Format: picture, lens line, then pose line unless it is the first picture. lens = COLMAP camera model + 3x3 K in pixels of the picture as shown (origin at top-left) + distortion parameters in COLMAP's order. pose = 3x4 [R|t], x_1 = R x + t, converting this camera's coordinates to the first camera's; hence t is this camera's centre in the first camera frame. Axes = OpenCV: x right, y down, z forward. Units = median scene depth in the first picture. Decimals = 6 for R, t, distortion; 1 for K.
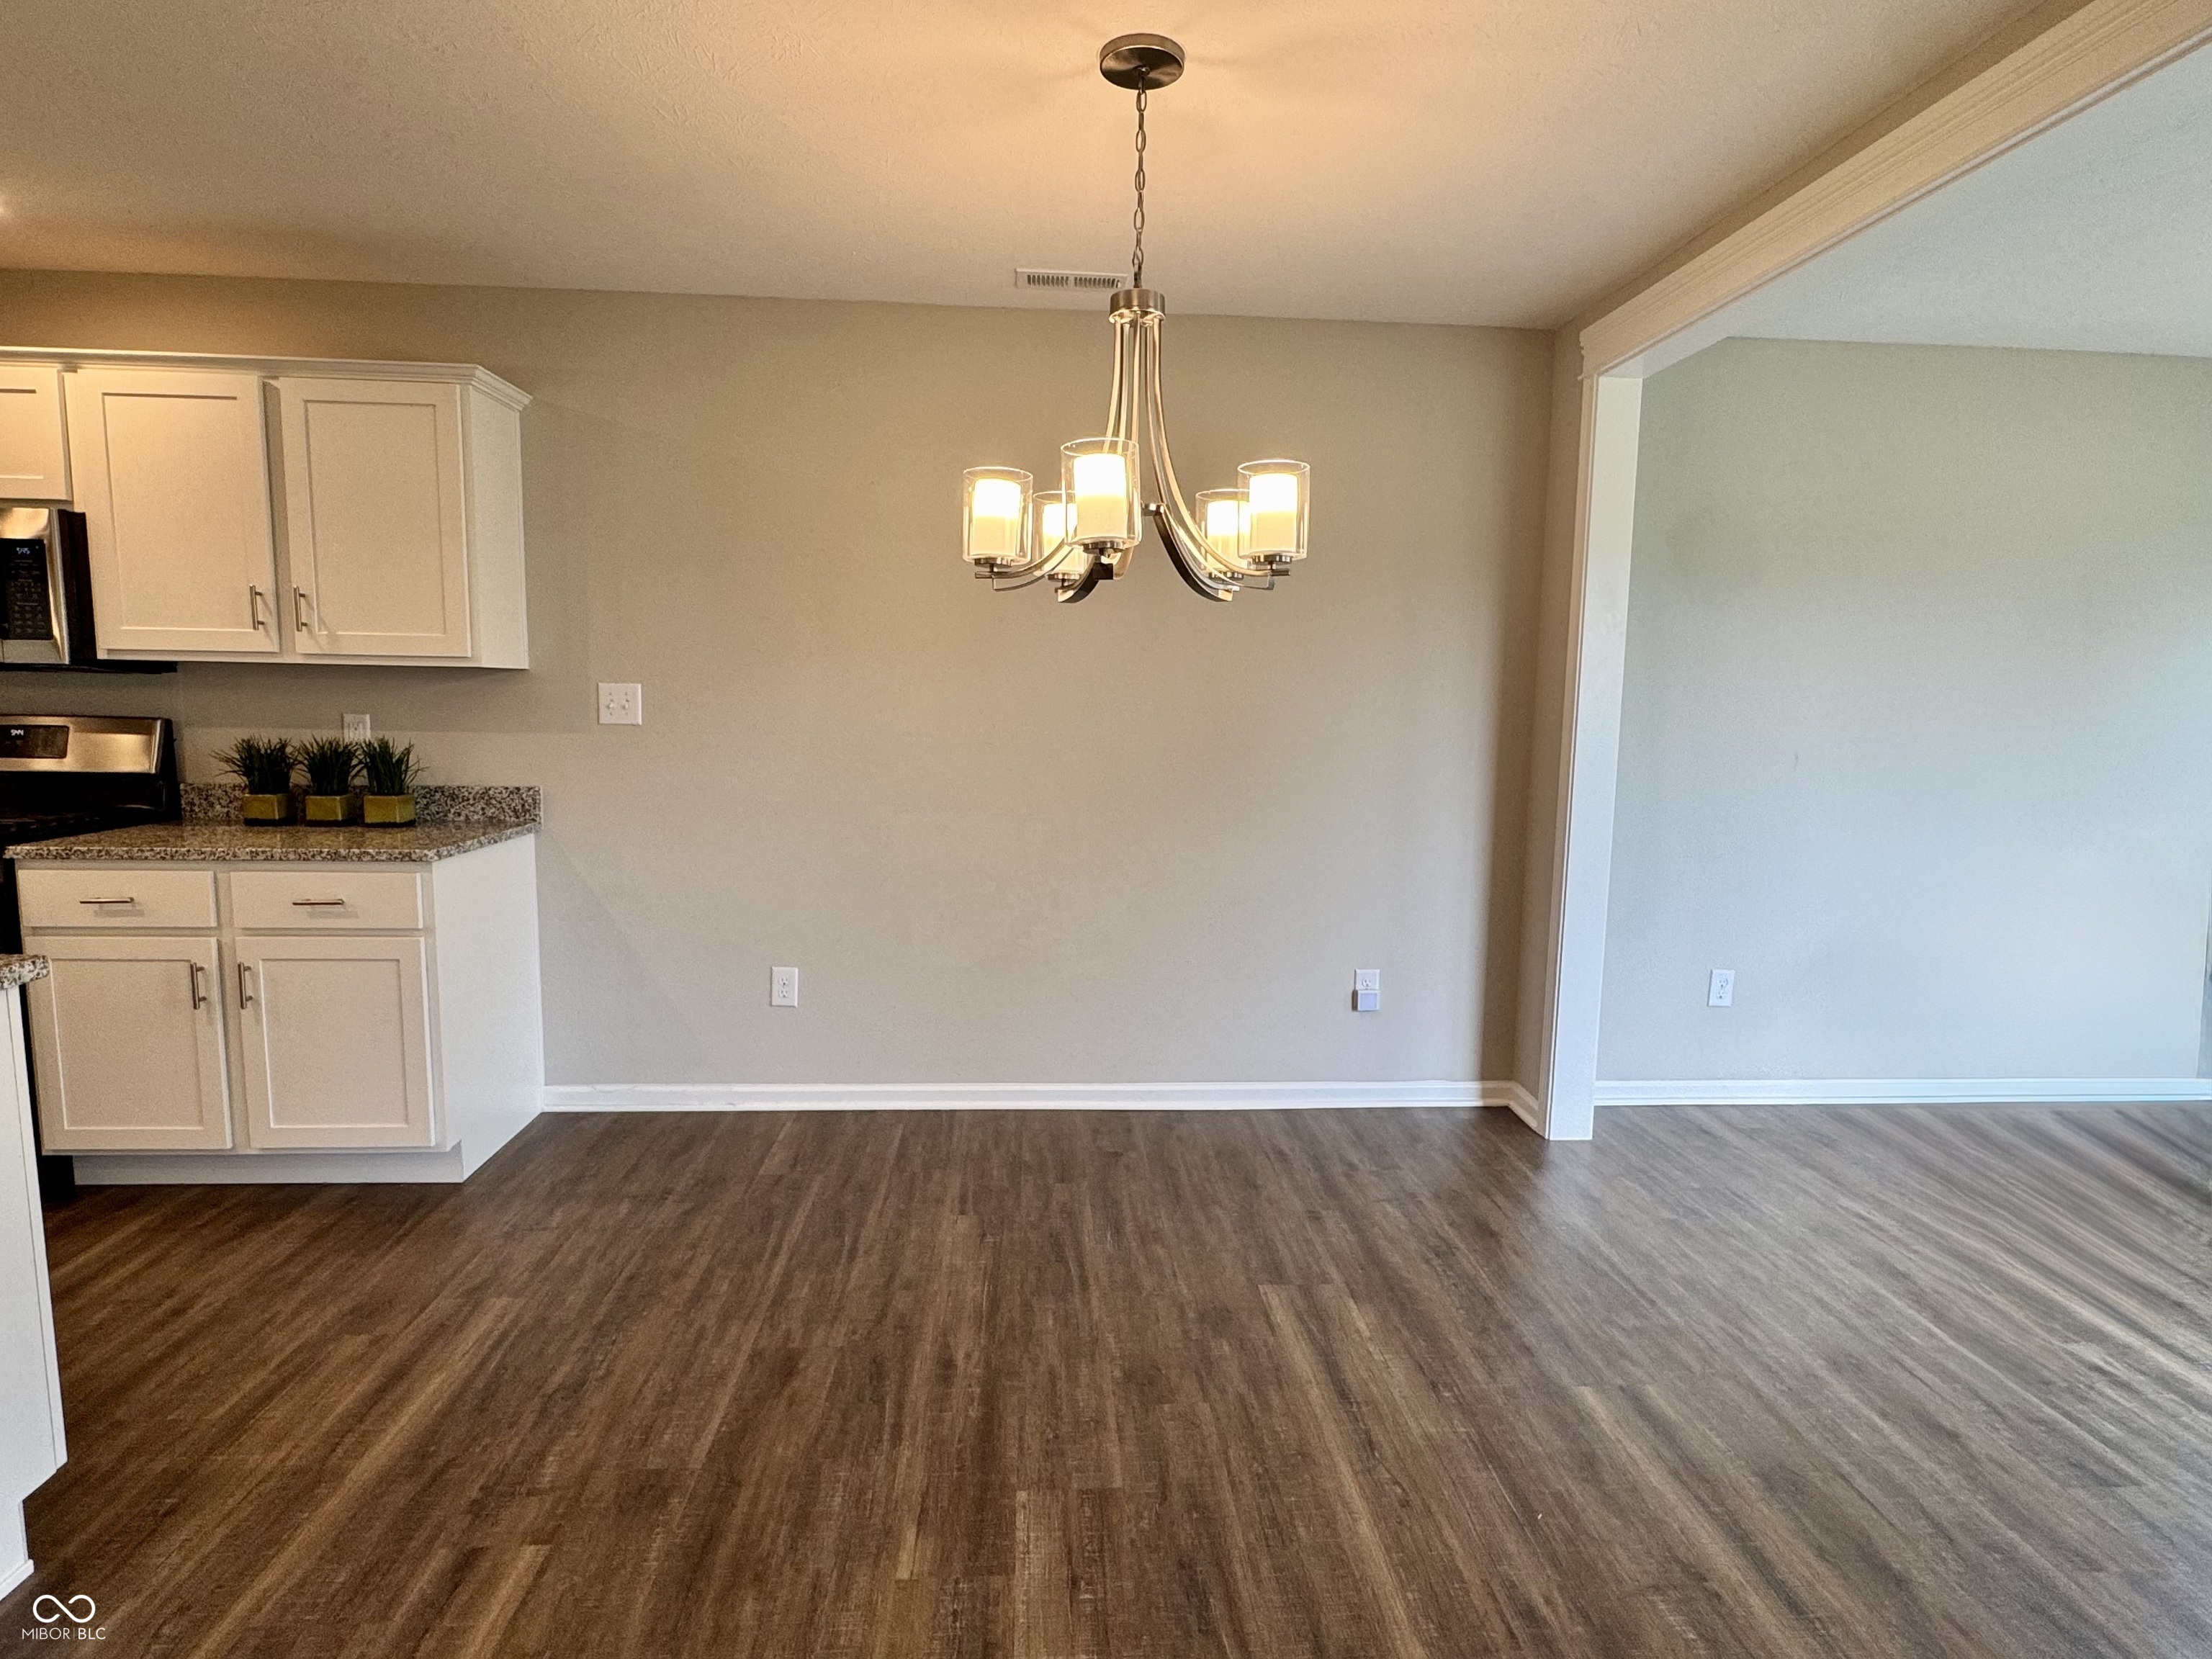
lens RADIAL K [[1137.5, 0, 1106.0], [0, 1137.5, 829.5], [0, 0, 1]] dist [-0.021137, 0.000034]
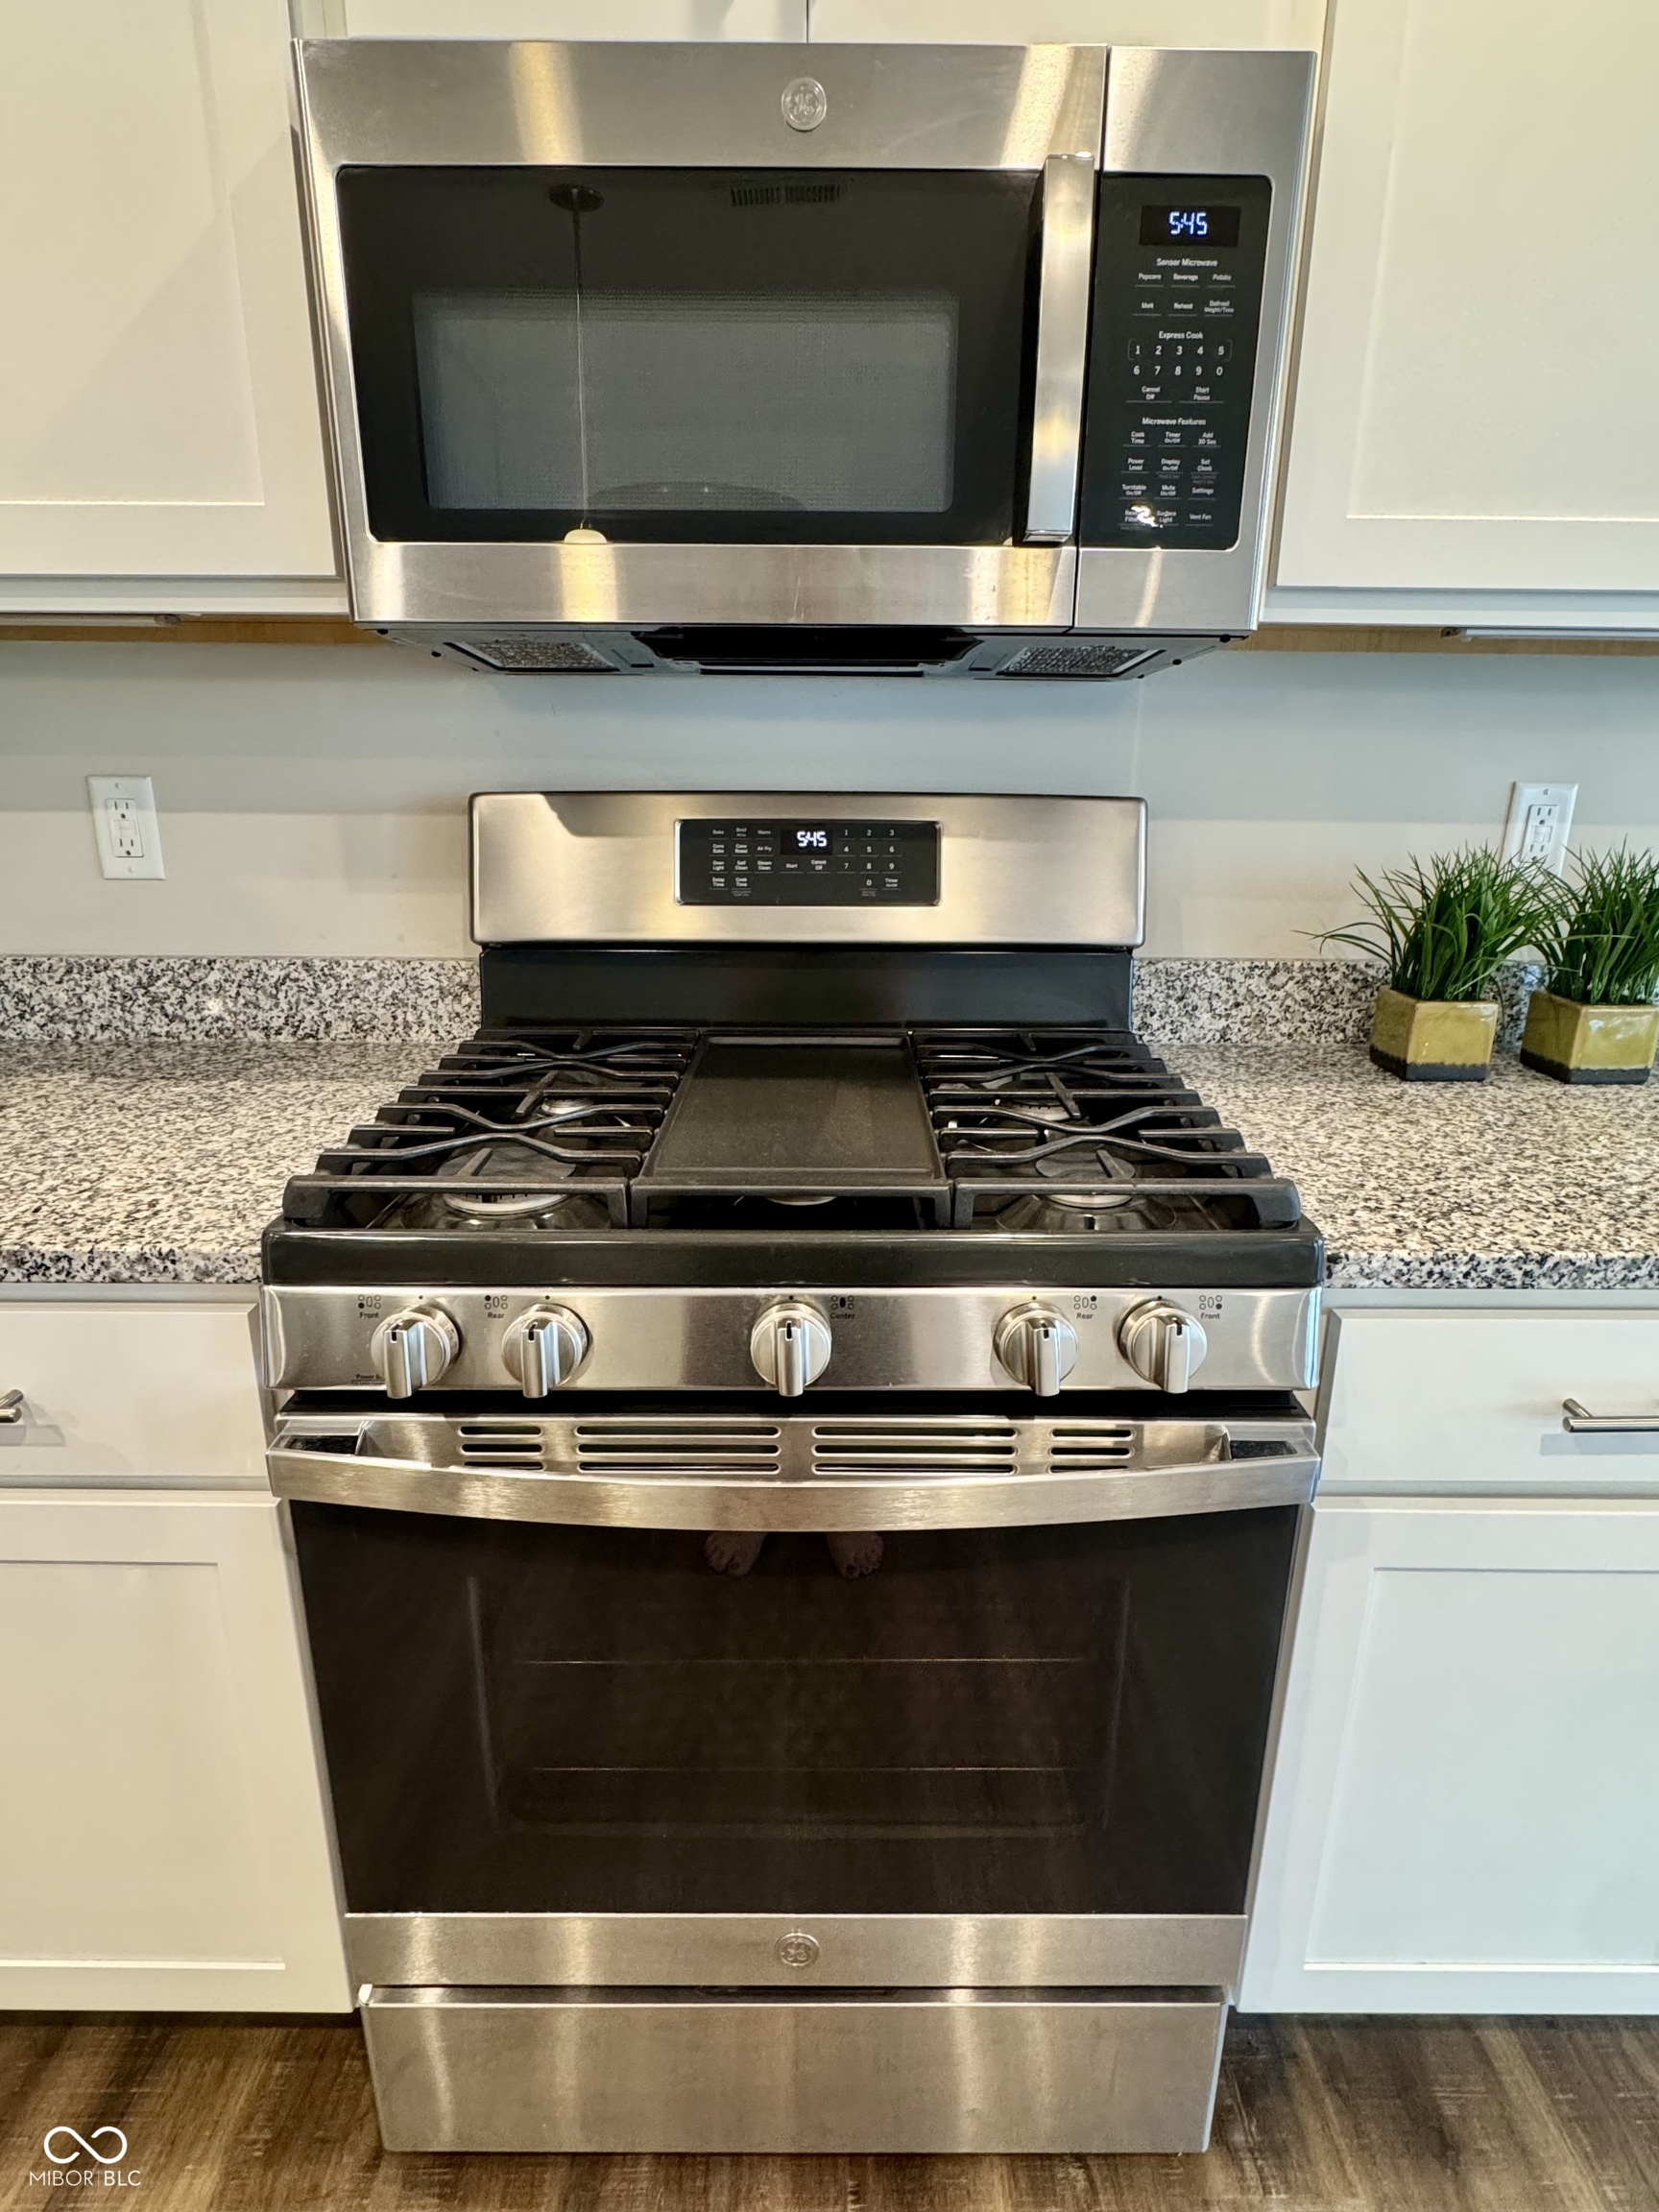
lens RADIAL K [[1176.5, 0, 829.5], [0, 1176.5, 1106.0], [0, 0, 1]] dist [0.000385, 0.000451]
pose [[0.997060, 0.009045, -0.076096, -0.956374], [0.003998, 0.985518, 0.169524, -0.066175], [0.076527, -0.169329, 0.982584, 0.591455]]
